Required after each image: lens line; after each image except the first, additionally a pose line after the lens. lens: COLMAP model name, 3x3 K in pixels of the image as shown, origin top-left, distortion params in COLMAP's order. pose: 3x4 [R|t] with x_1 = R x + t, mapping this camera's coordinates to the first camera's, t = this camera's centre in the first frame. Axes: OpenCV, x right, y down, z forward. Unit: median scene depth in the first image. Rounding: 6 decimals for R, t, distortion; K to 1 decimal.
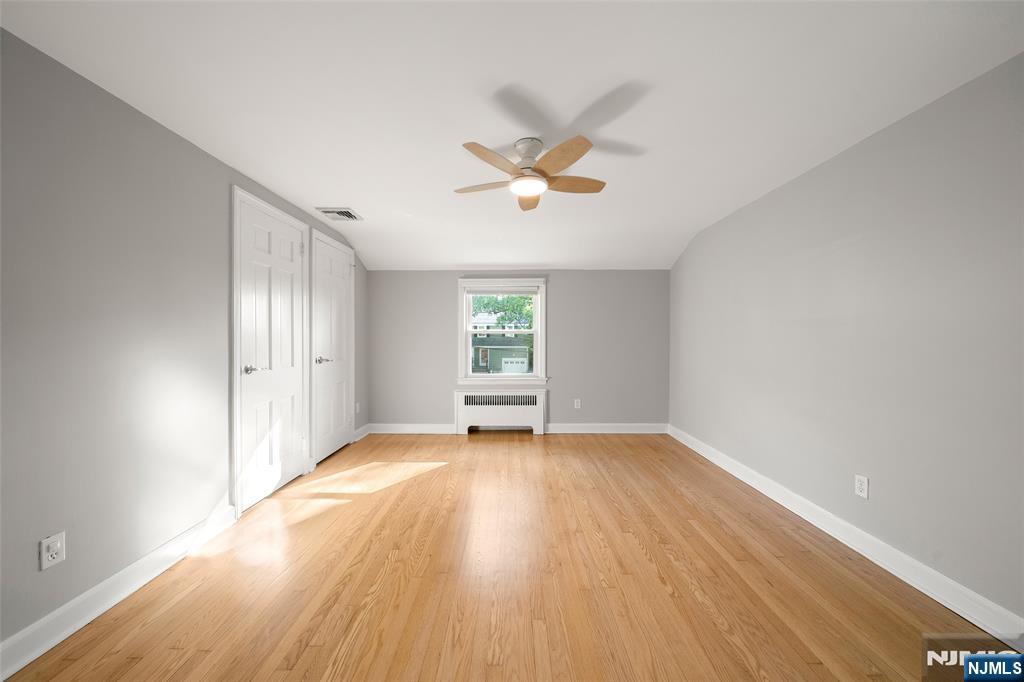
lens RADIAL K [[343.6, 0, 512.0], [0, 343.6, 341.0], [0, 0, 1]] dist [0.000676, -0.000001]
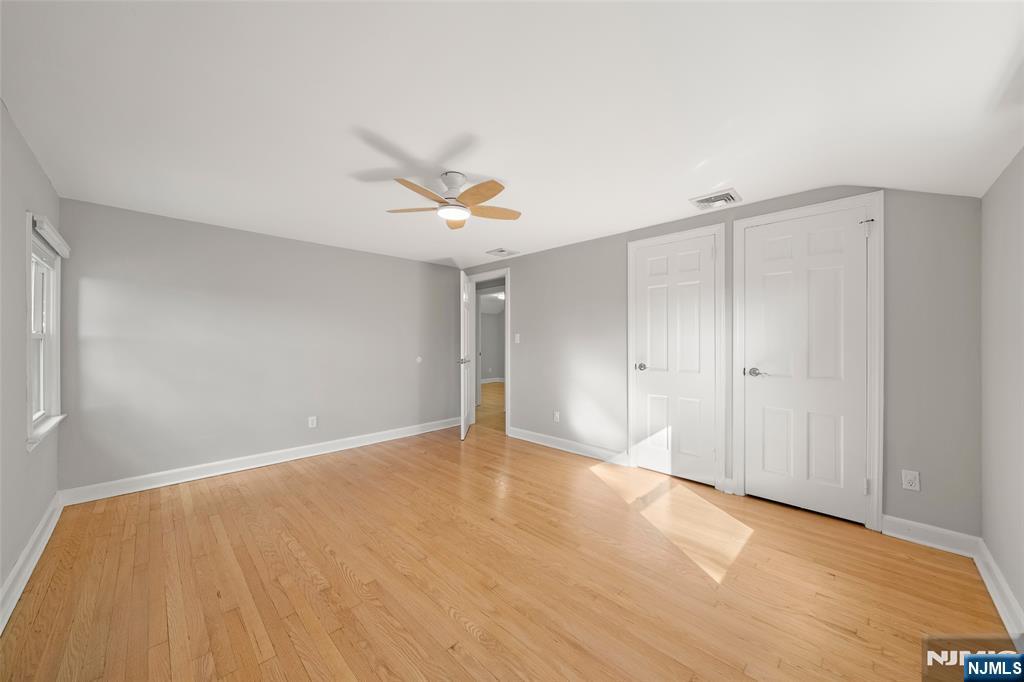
lens RADIAL K [[370.9, 0, 510.5], [0, 370.9, 337.6], [0, 0, 1]] dist [0.001154, -0.000053]
pose [[-0.706164, -0.008548, -0.707997, 0.729411], [-0.007901, 0.999960, -0.004193, -0.024480], [0.708004, 0.002633, -0.706203, 1.857928]]
